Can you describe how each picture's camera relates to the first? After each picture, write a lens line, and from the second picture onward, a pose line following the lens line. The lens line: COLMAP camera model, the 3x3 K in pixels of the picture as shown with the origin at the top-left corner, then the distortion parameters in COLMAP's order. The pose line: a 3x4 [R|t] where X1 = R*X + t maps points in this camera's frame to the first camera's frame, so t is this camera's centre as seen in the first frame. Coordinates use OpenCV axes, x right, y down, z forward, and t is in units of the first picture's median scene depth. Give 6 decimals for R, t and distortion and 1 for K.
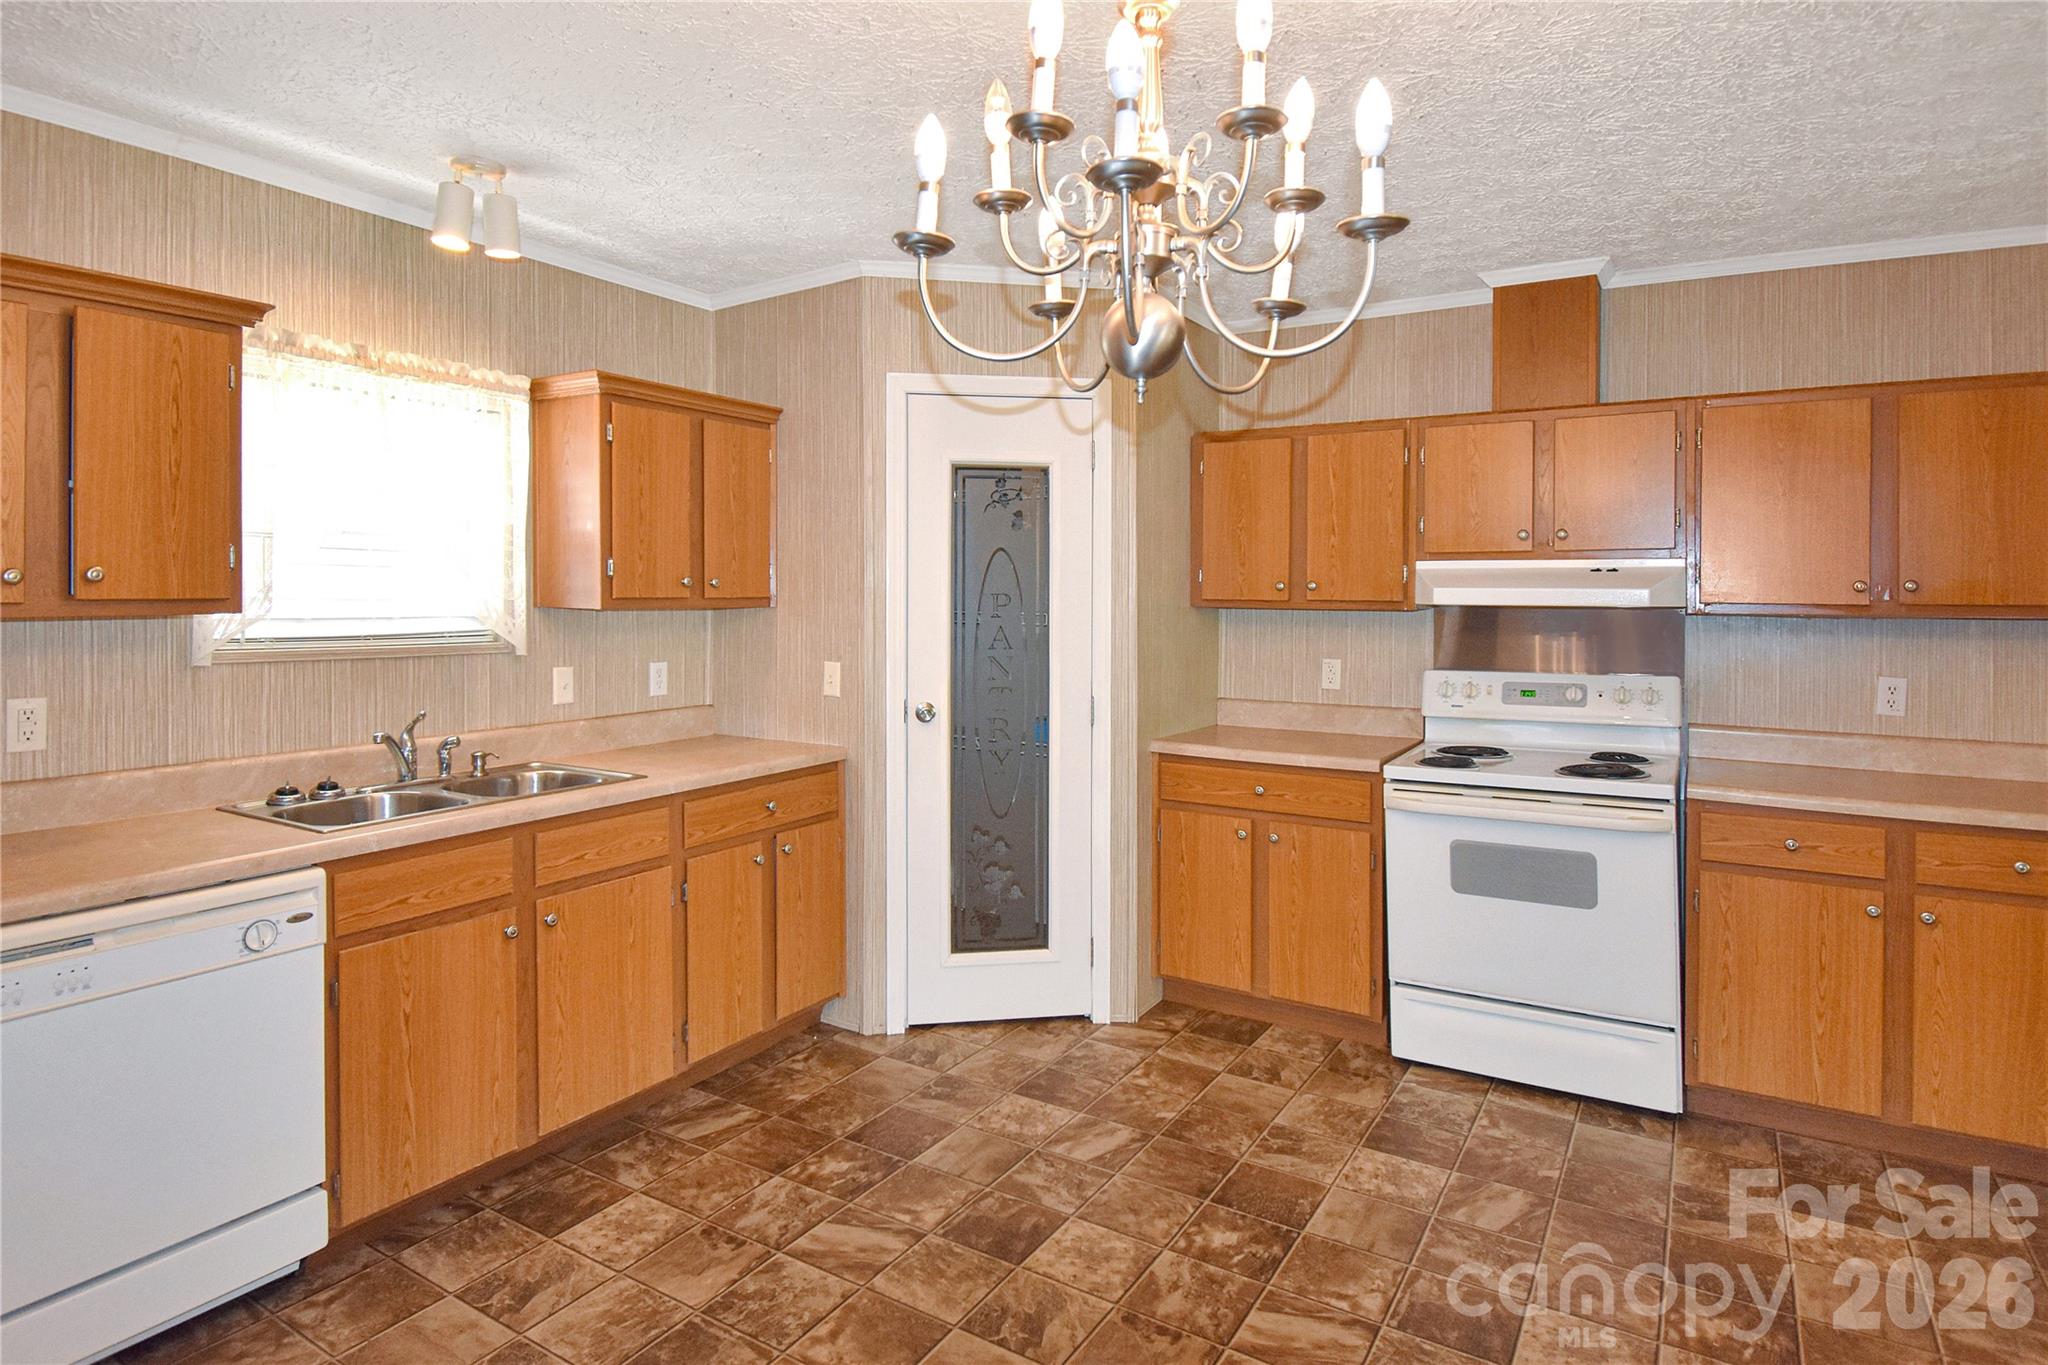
lens RADIAL K [[1125.0, 0, 1025.0], [0, 1125.0, 563.3], [0, 0, 1]] dist [0.003279, 0.001123]
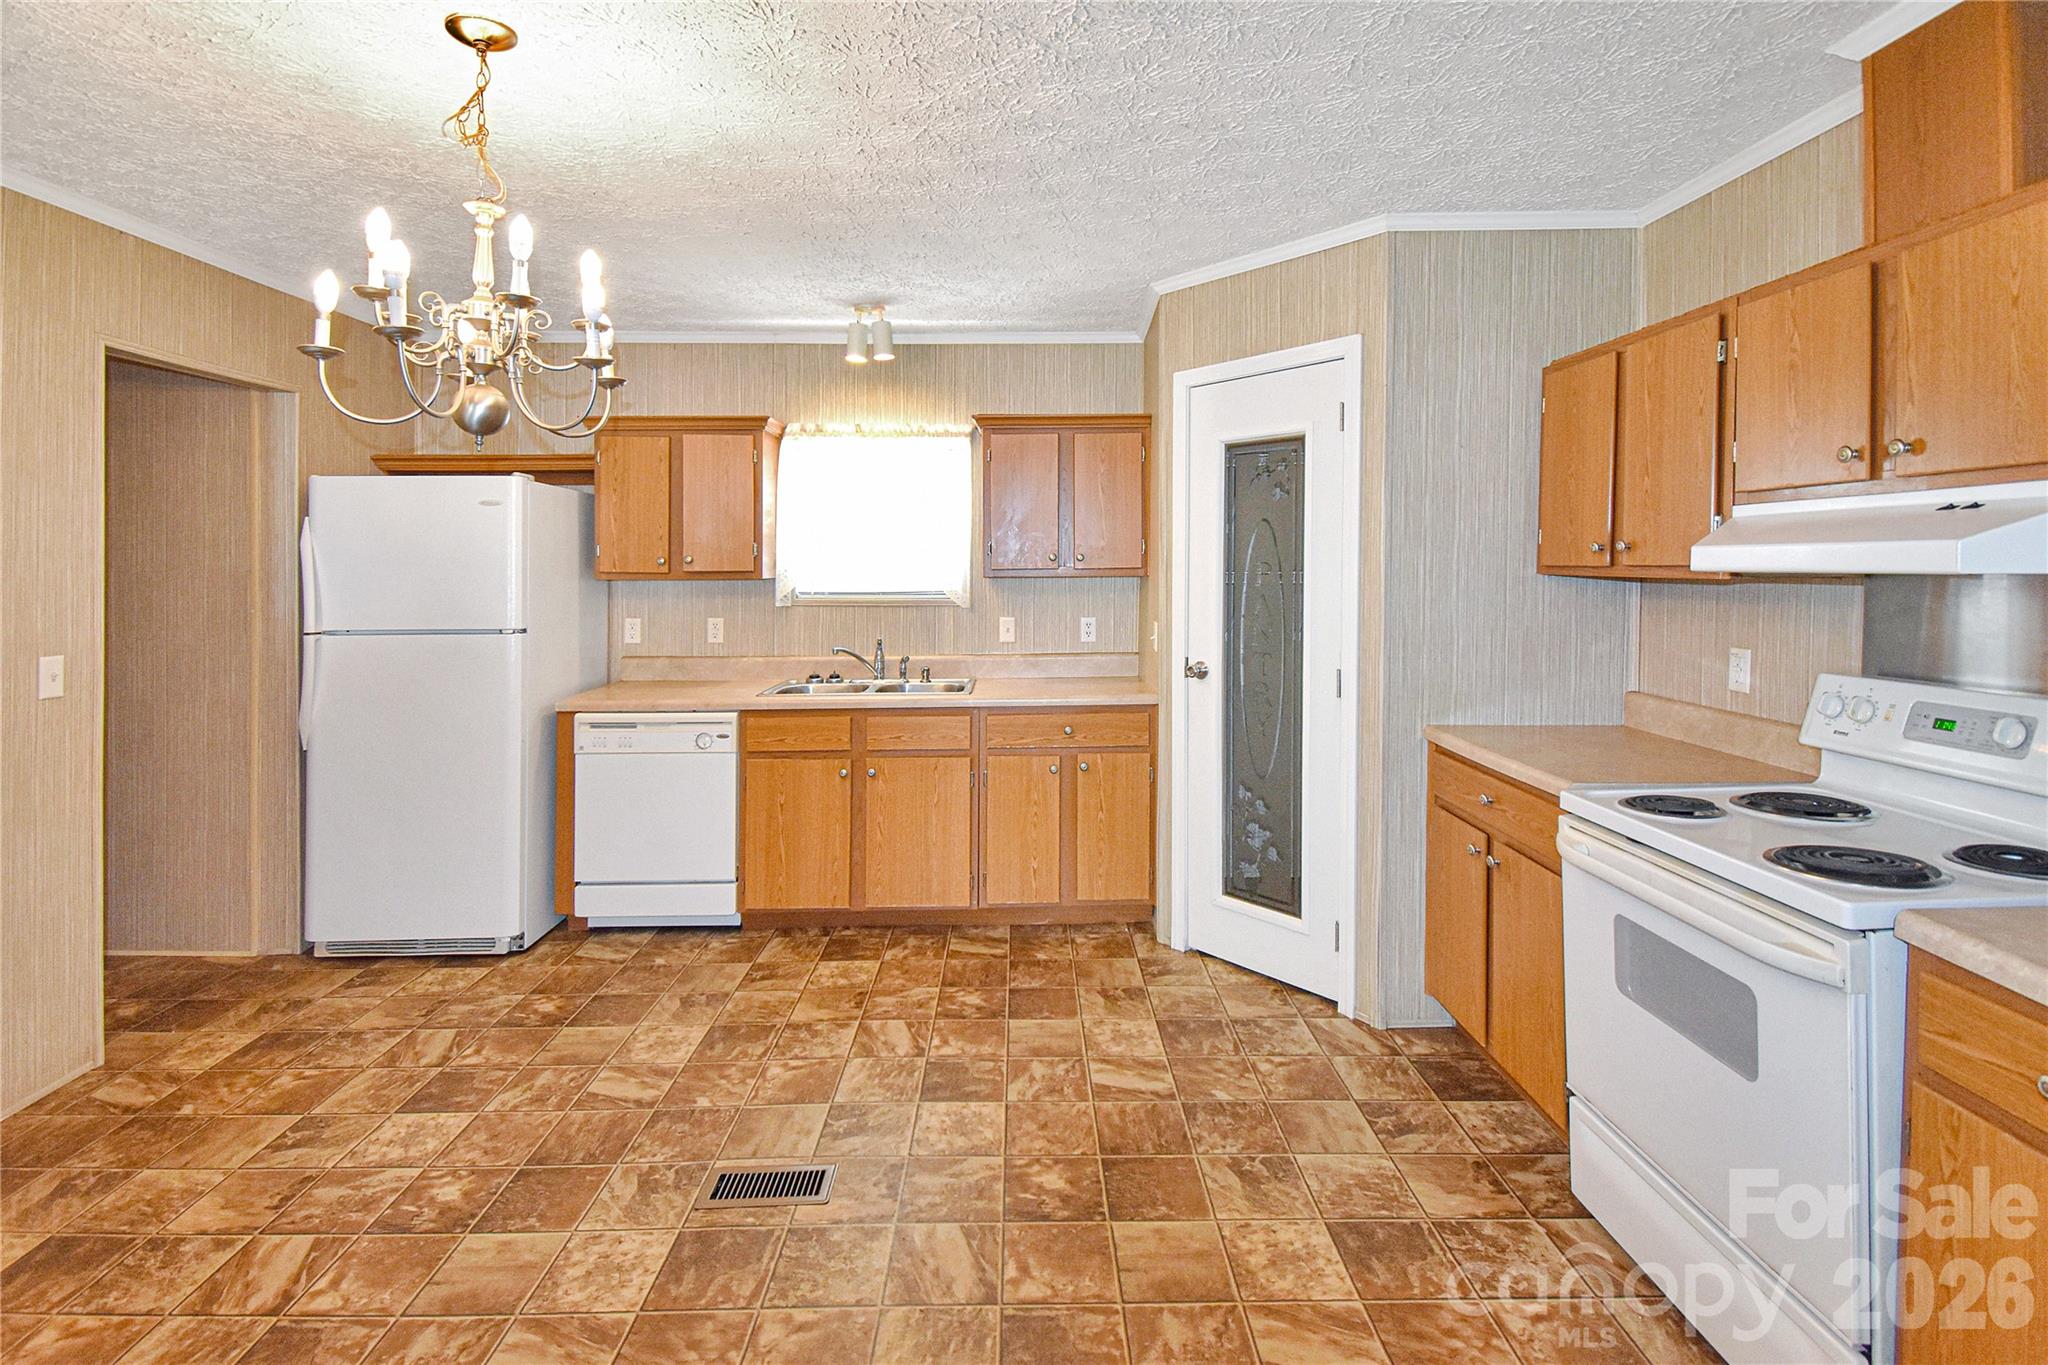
lens RADIAL K [[967.7, 0, 1022.6], [0, 967.7, 562.6], [0, 0, 1]] dist [0.050137, -0.039258]
pose [[0.530419, -0.012468, -0.847644, 0.775339], [0.029117, 0.999570, 0.003517, 0.022773], [0.847235, -0.026546, 0.530554, 0.427765]]
